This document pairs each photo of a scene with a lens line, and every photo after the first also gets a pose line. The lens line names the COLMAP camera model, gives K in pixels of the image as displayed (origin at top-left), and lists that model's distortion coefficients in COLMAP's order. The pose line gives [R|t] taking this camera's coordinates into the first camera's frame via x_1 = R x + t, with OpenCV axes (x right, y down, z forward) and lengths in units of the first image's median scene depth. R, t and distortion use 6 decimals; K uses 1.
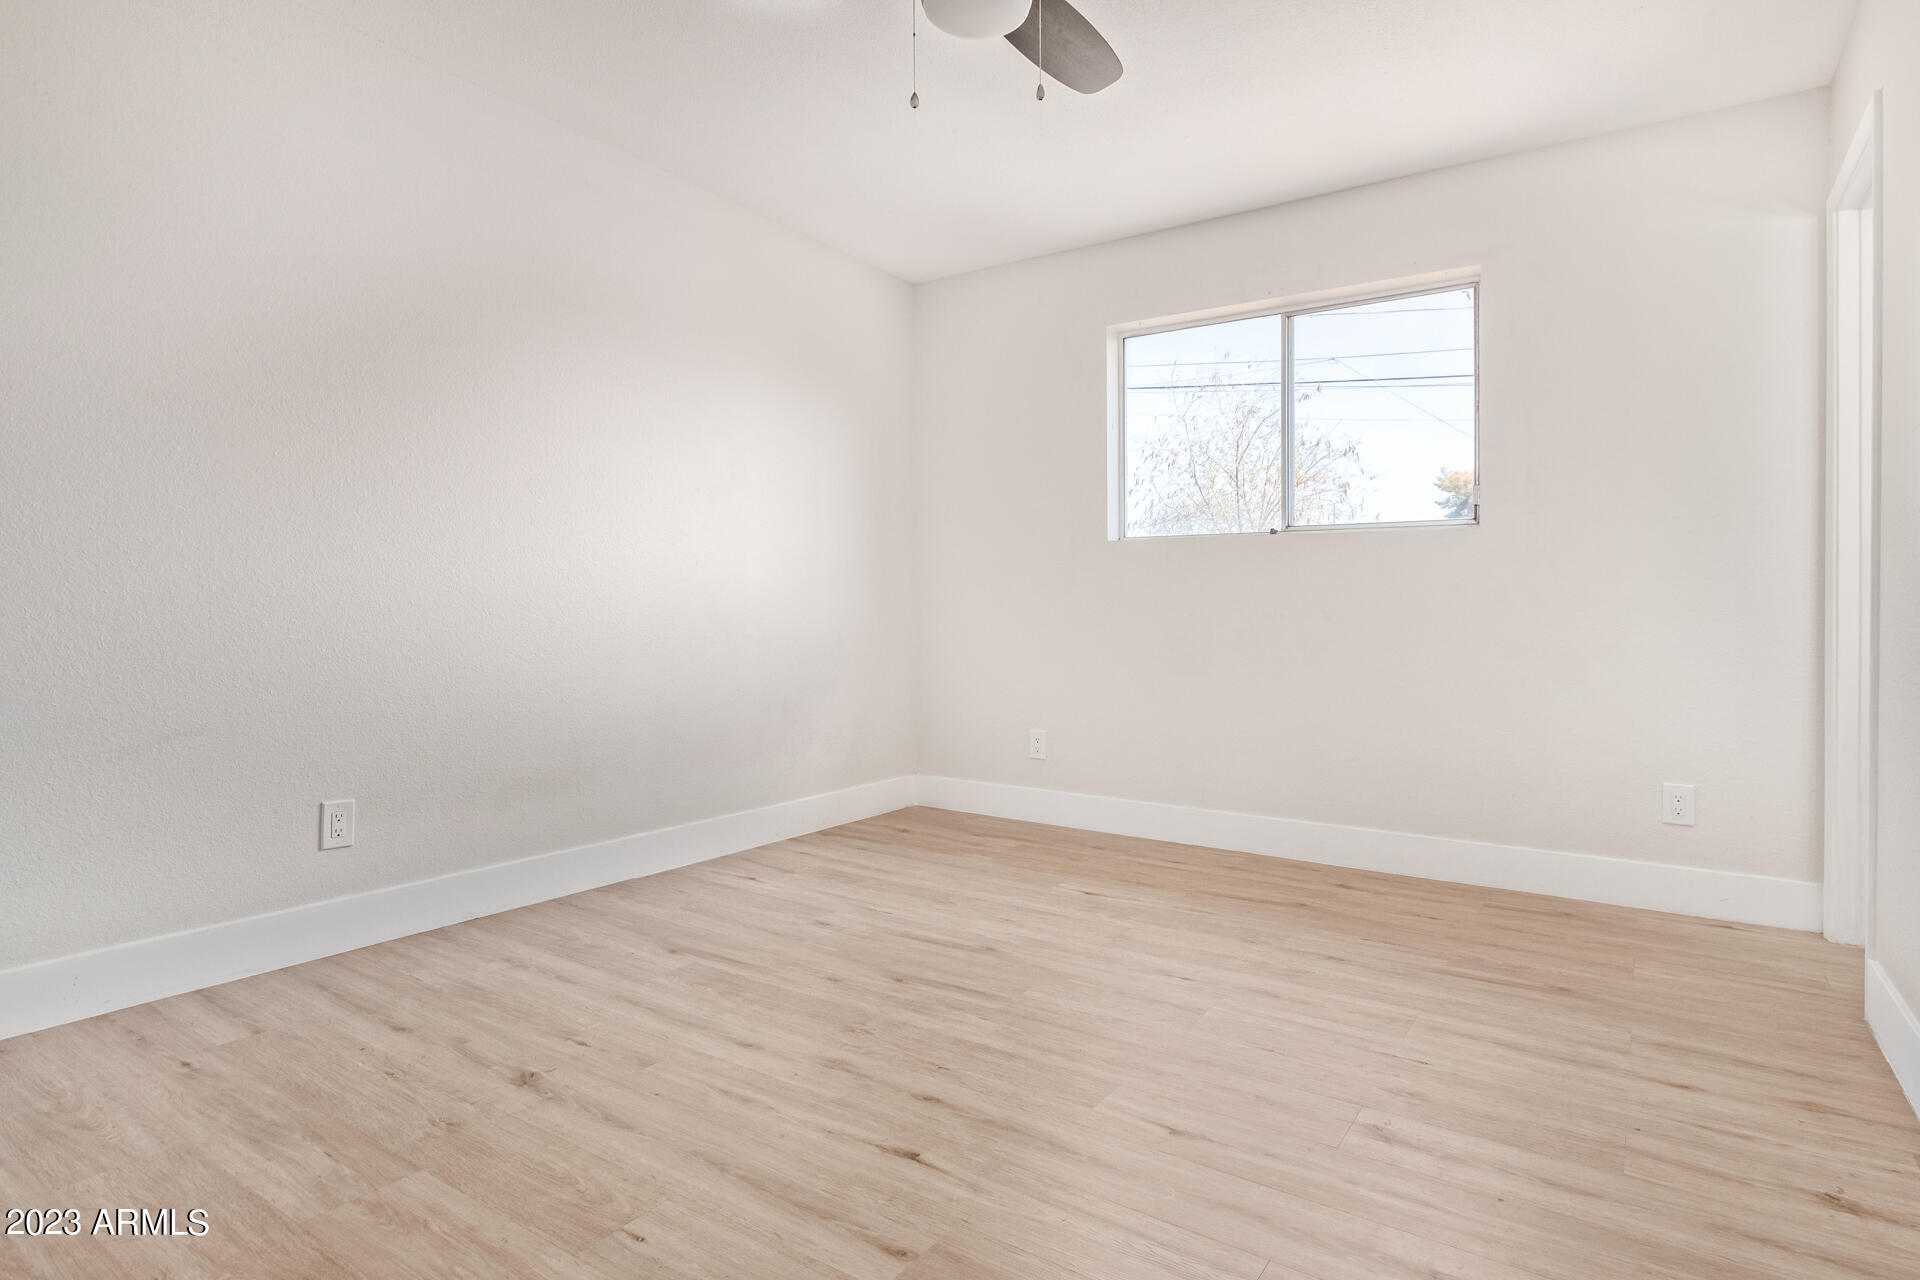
lens RADIAL K [[1012.3, 0, 962.8], [0, 1012.3, 635.2], [0, 0, 1]] dist [0.001089, 0.000517]
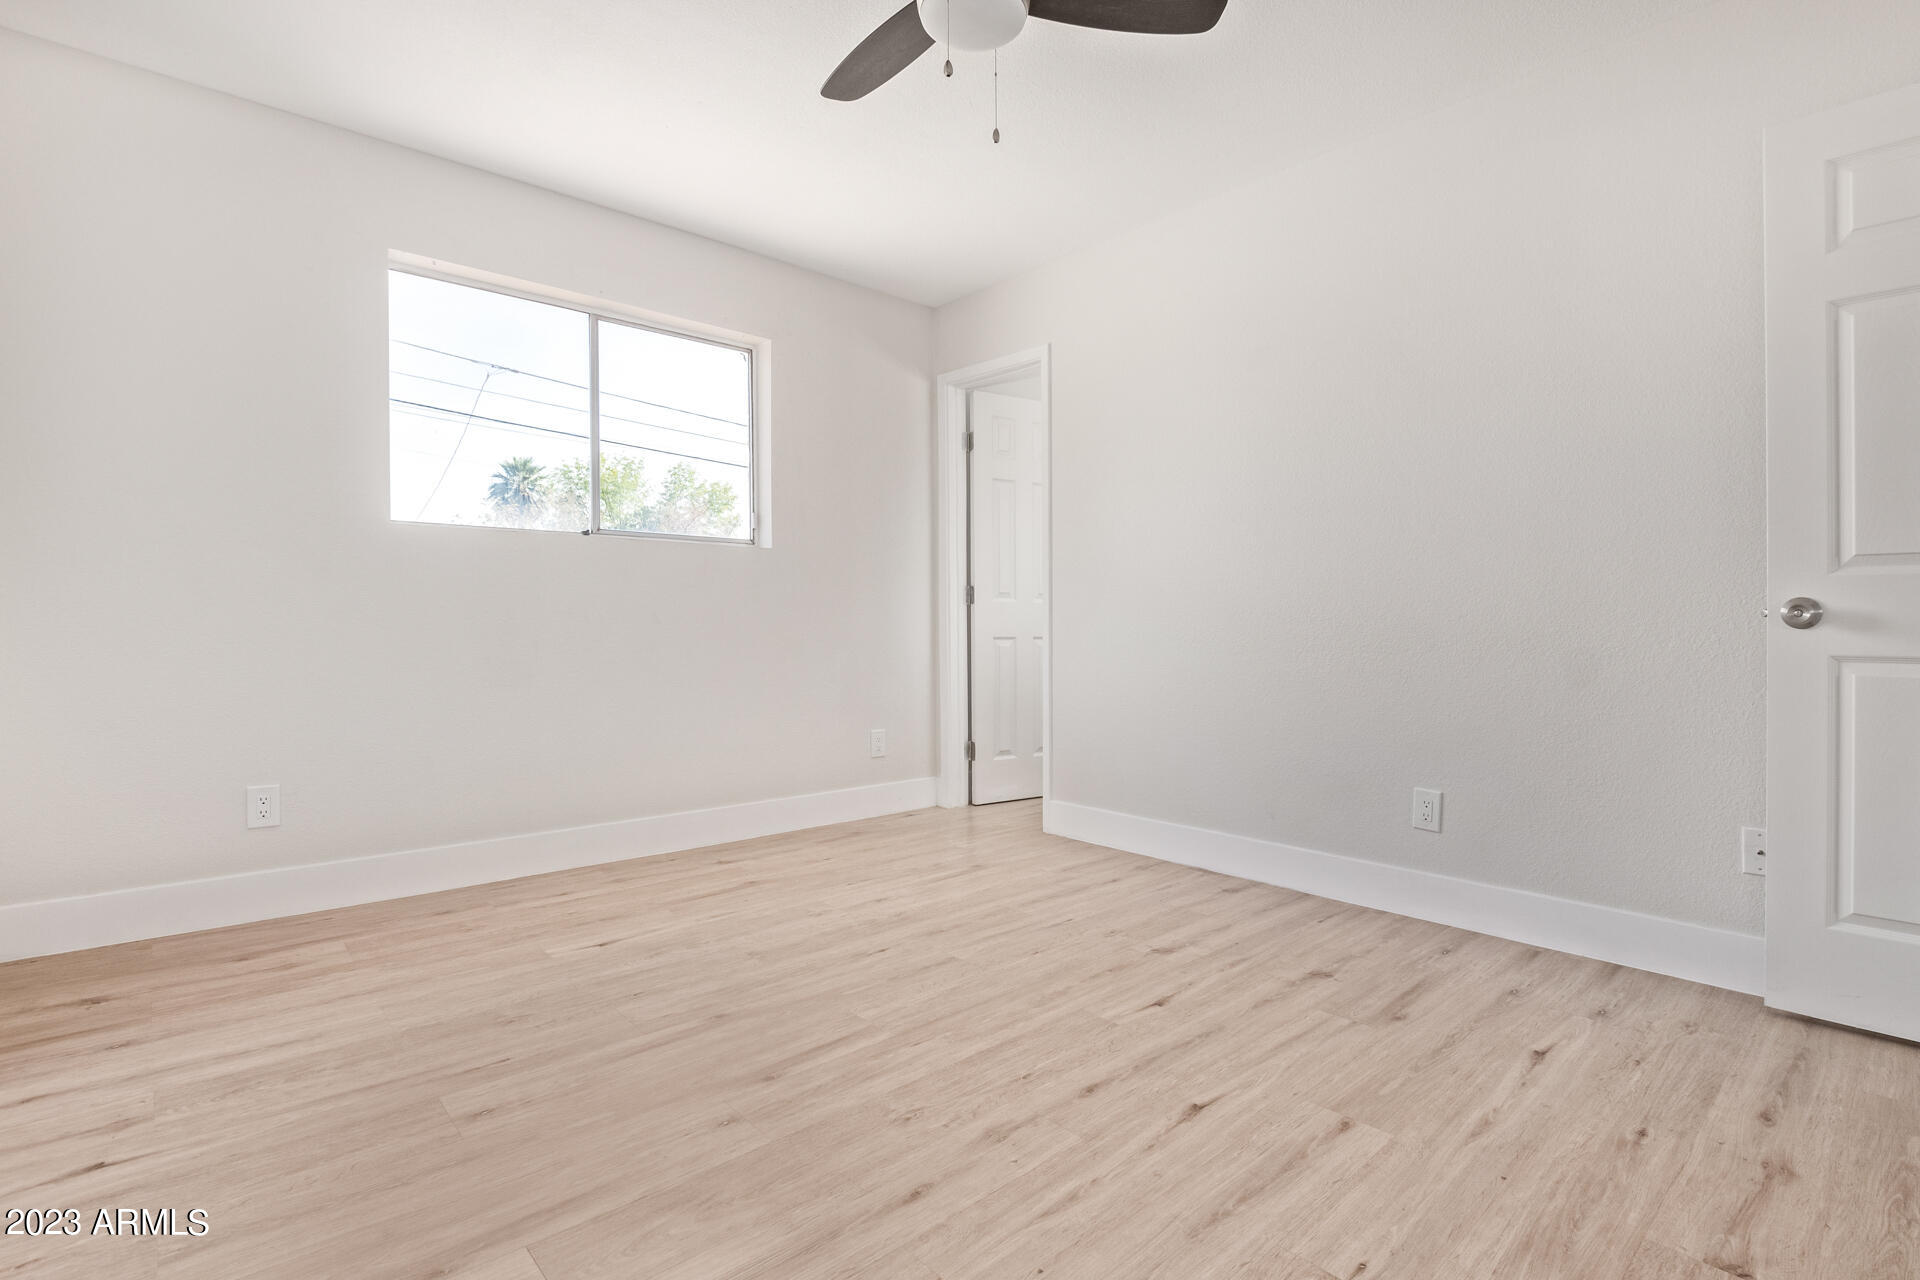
lens RADIAL K [[916.0, 0, 977.3], [0, 916.0, 624.1], [0, 0, 1]] dist [-0.019670, -0.000555]
pose [[0.228234, -0.008975, 0.973565, -0.803046], [0.018865, 0.999811, 0.004794, -0.019911], [-0.973423, 0.017272, 0.228360, 0.745418]]
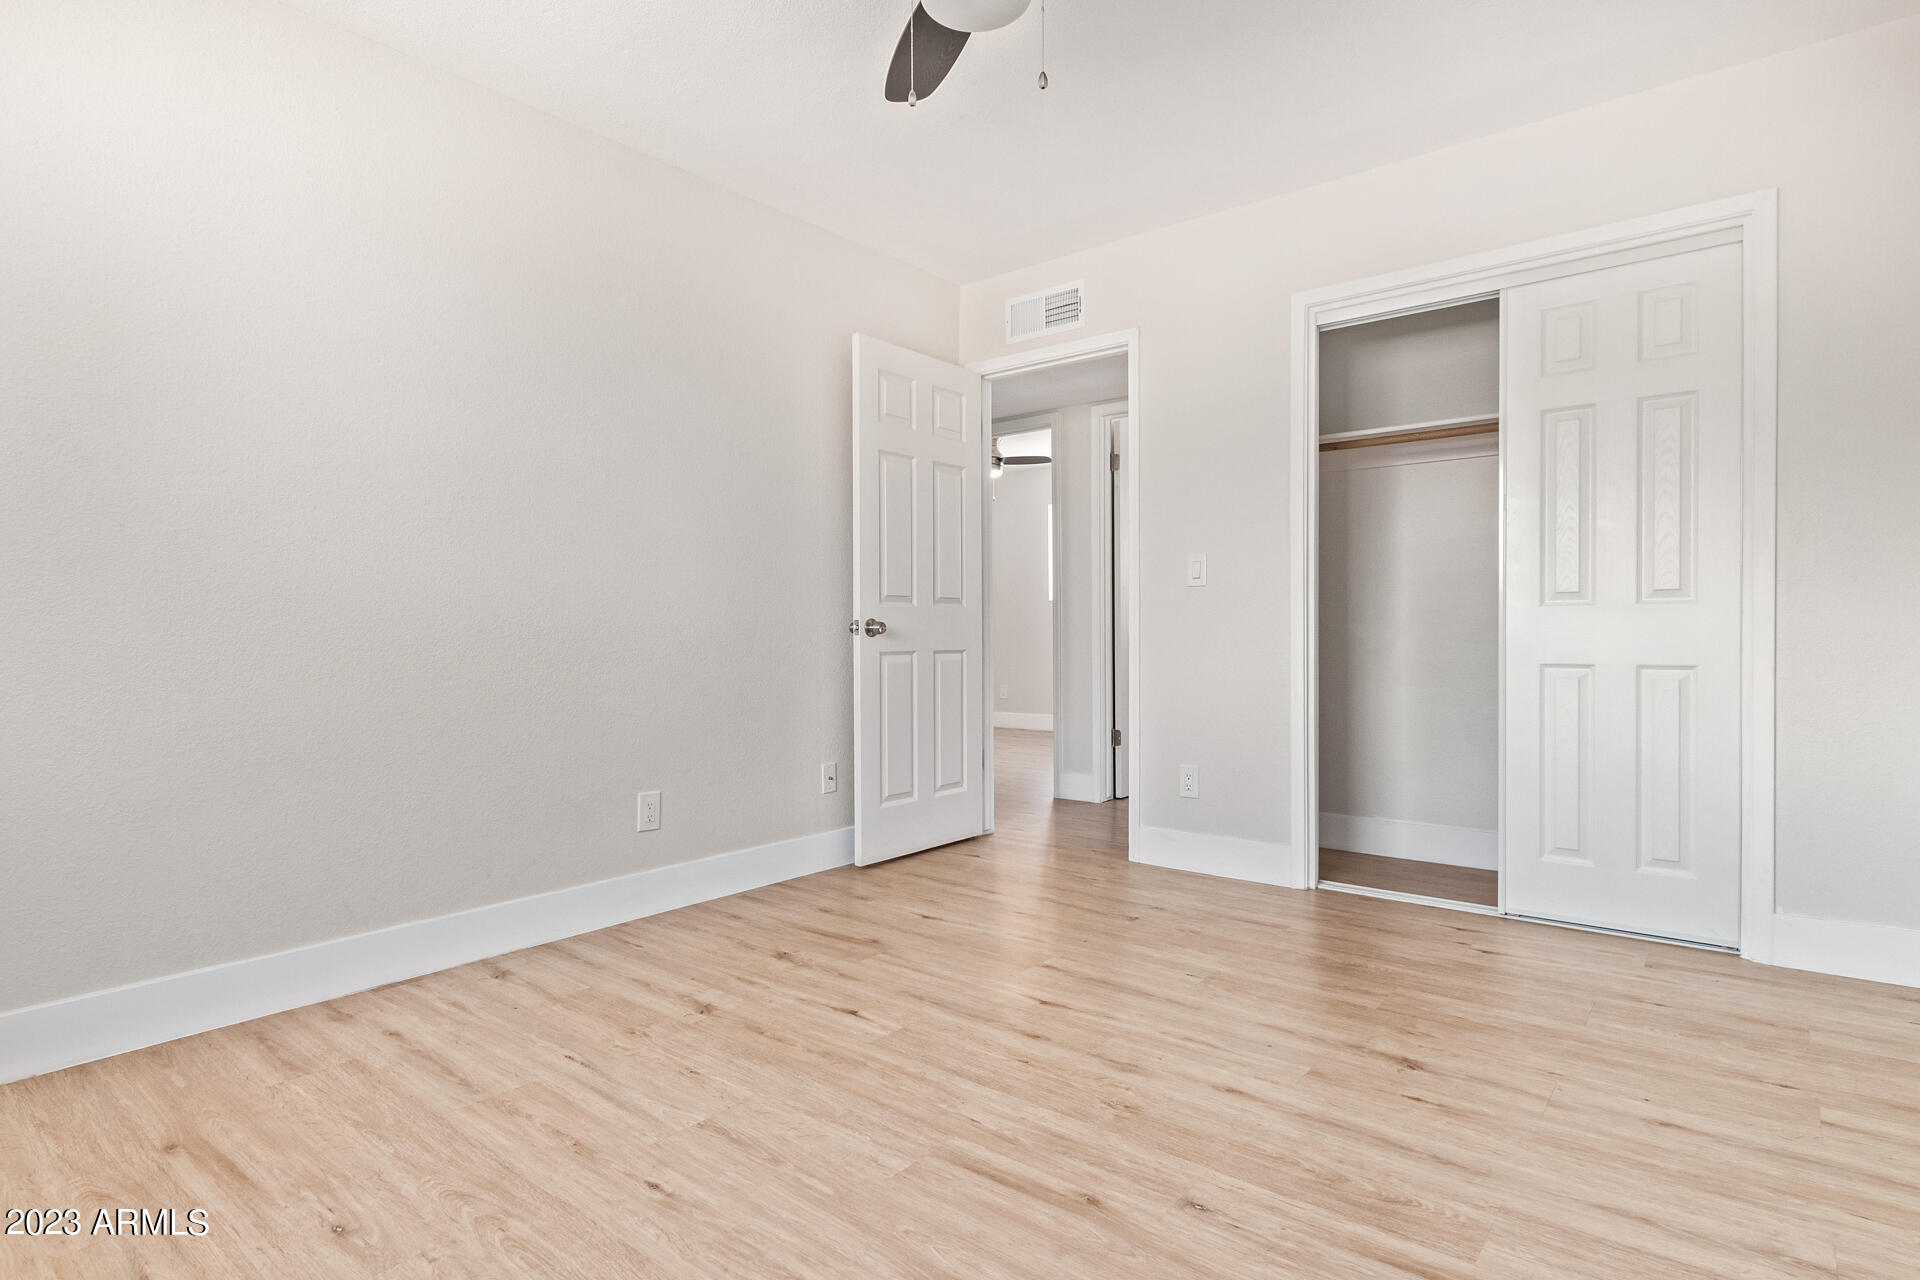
lens RADIAL K [[983.7, 0, 967.9], [0, 983.7, 636.0], [0, 0, 1]] dist [-0.002585, -0.001121]
pose [[-0.997146, -0.000948, 0.075487, -0.034574], [0.000916, 0.999695, 0.024662, -0.037618], [-0.075487, 0.024660, -0.996842, 1.801879]]
